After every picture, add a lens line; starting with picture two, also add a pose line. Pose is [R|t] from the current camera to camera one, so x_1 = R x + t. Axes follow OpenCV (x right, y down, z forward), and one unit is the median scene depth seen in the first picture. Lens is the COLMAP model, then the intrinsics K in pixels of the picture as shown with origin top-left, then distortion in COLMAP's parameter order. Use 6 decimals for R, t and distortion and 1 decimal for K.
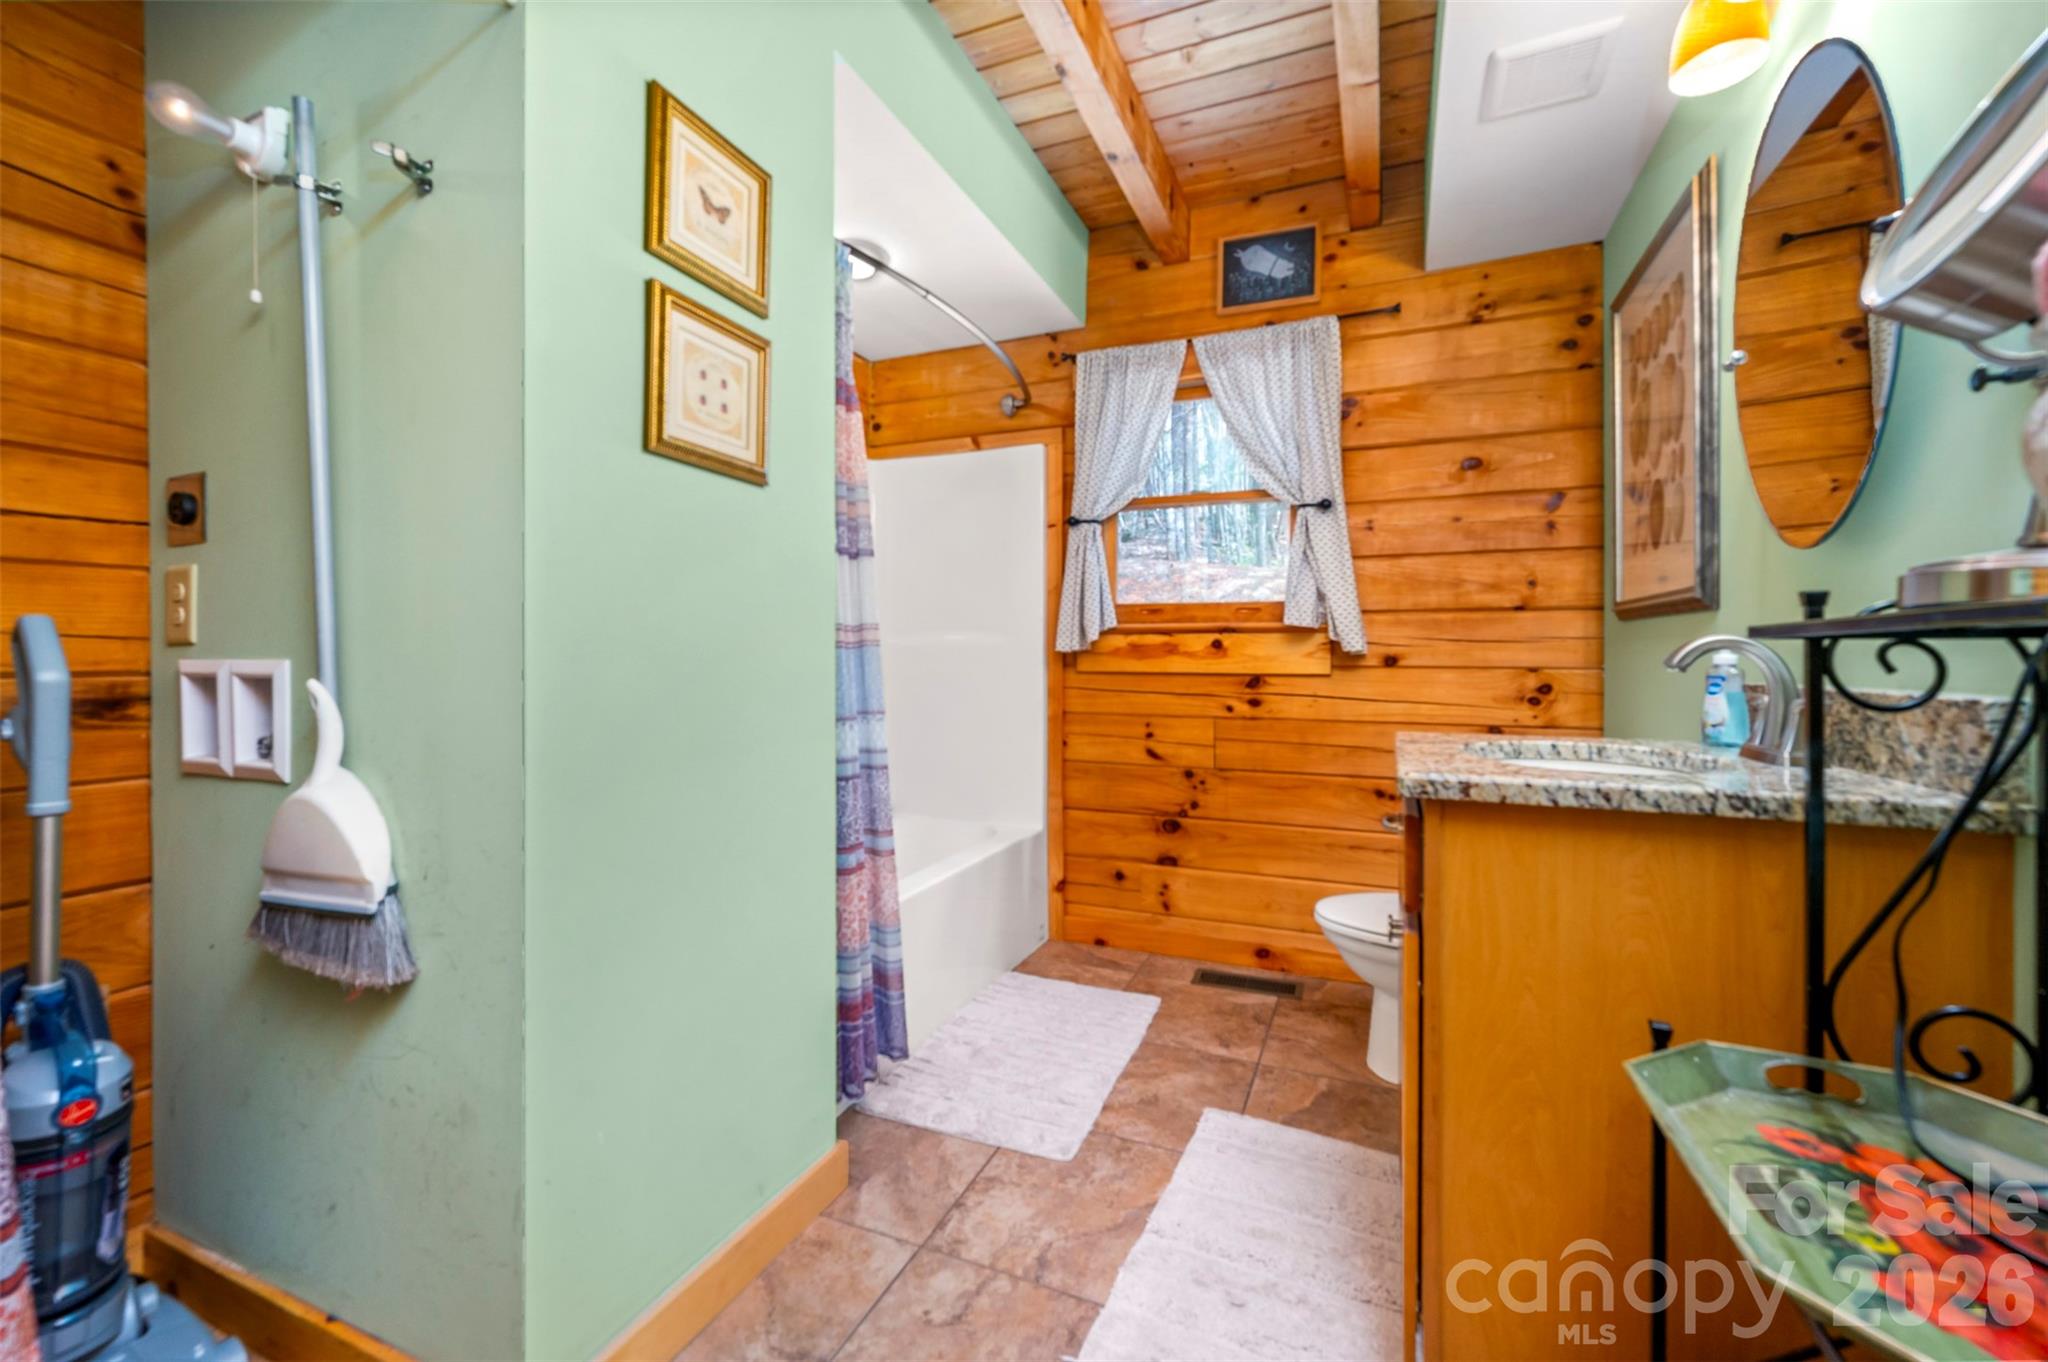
lens RADIAL K [[813.2, 0, 1040.4], [0, 813.2, 665.5], [0, 0, 1]] dist [0.000774, -0.000334]
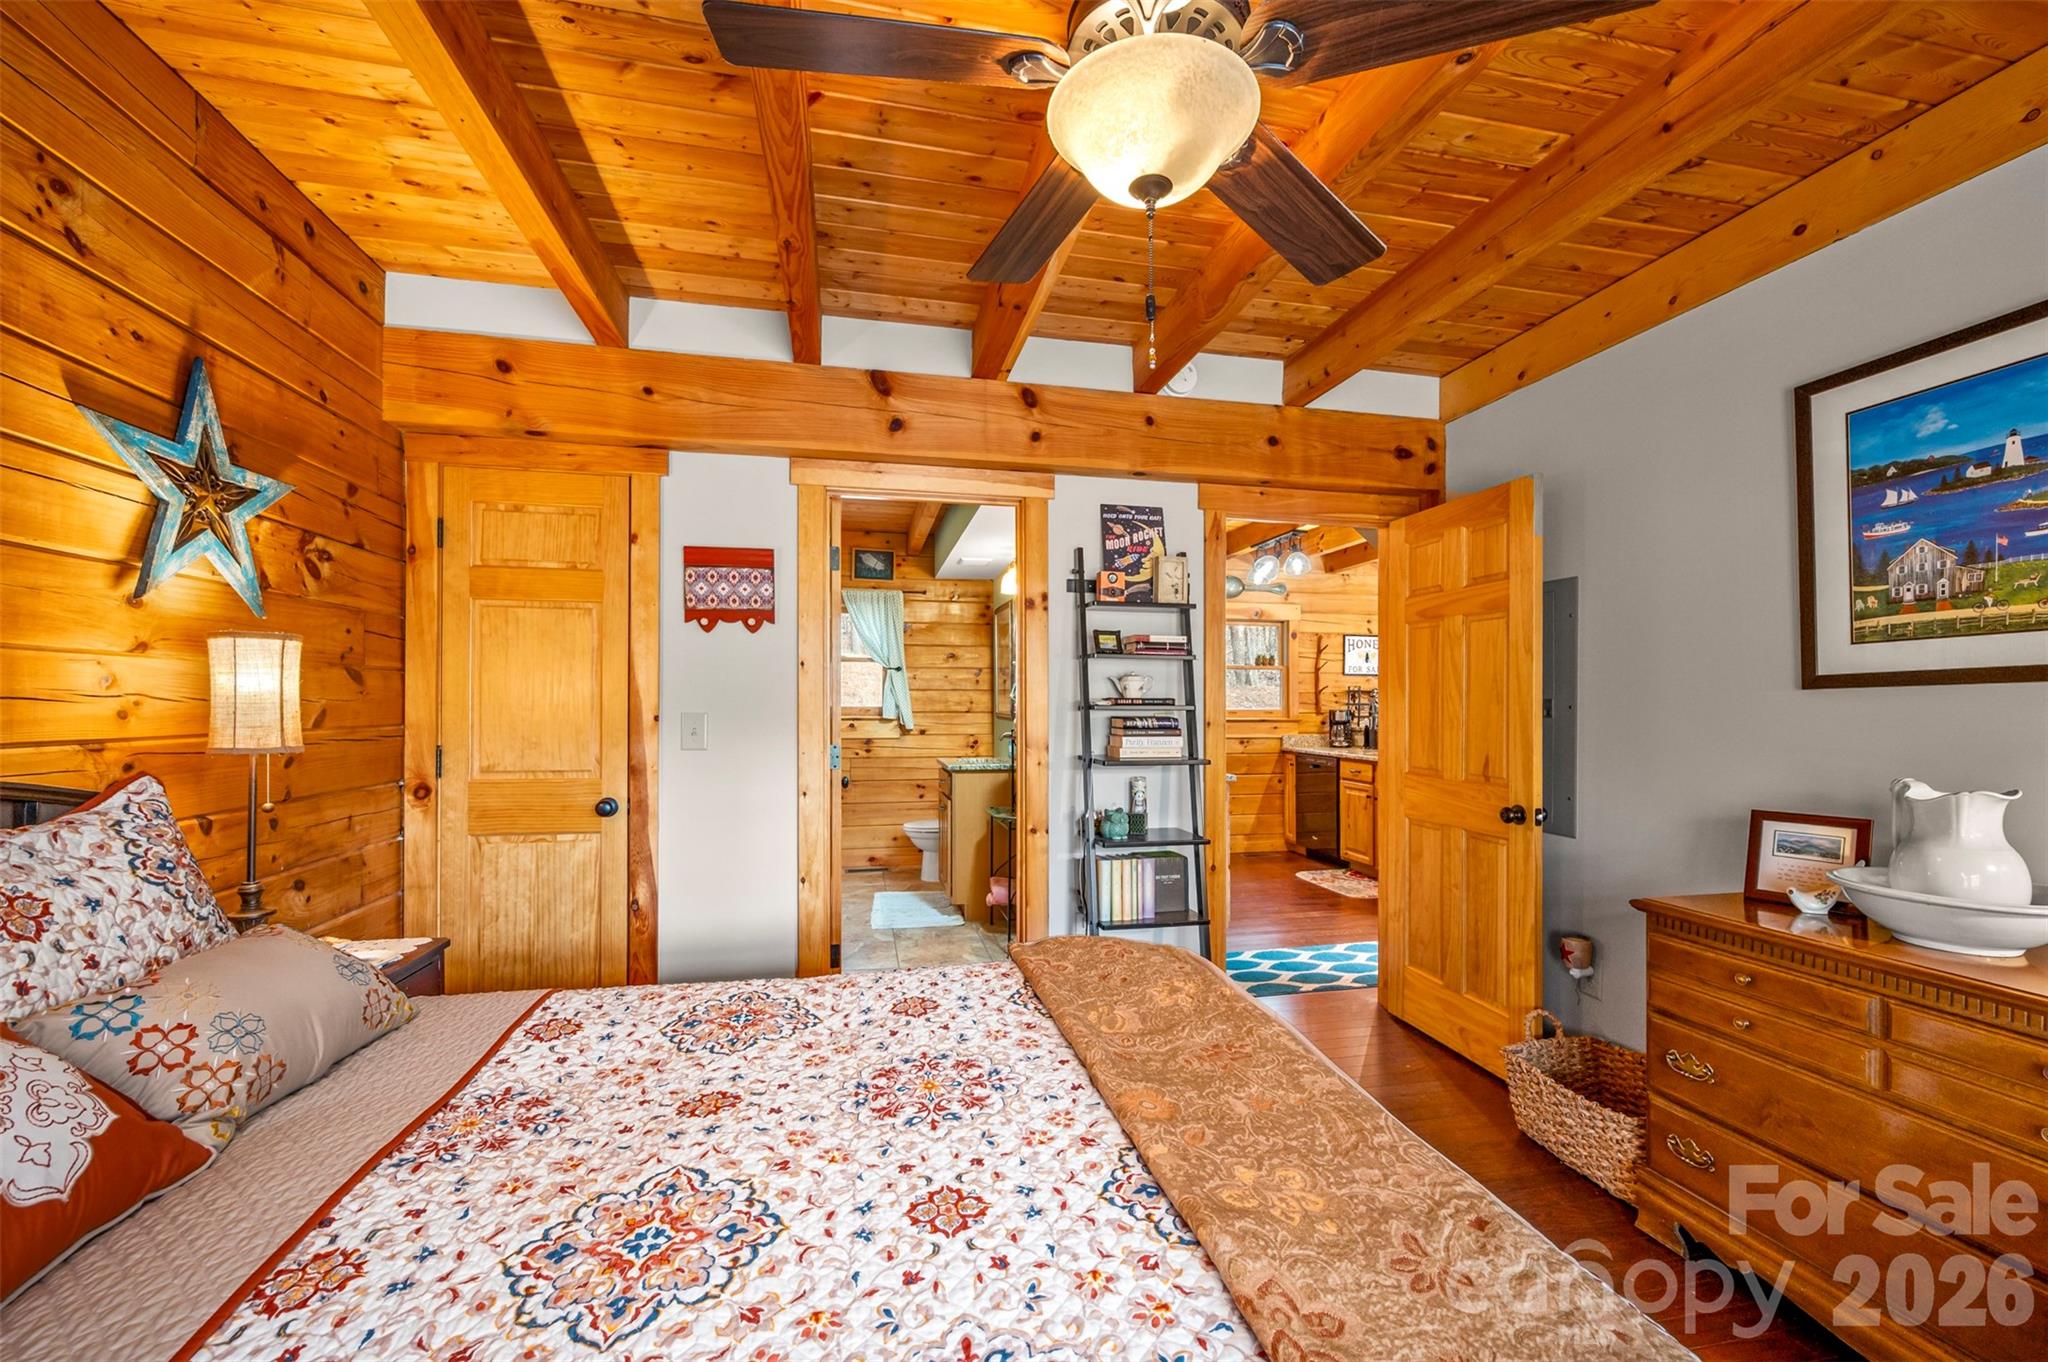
lens RADIAL K [[813.2, 0, 1023.7], [0, 813.2, 691.1], [0, 0, 1]] dist [0.000774, -0.000334]
pose [[0.833150, 0.006737, 0.553006, -0.694074], [0.006352, 0.999743, -0.021749, -0.075607], [-0.553010, 0.021633, 0.832893, -1.255225]]
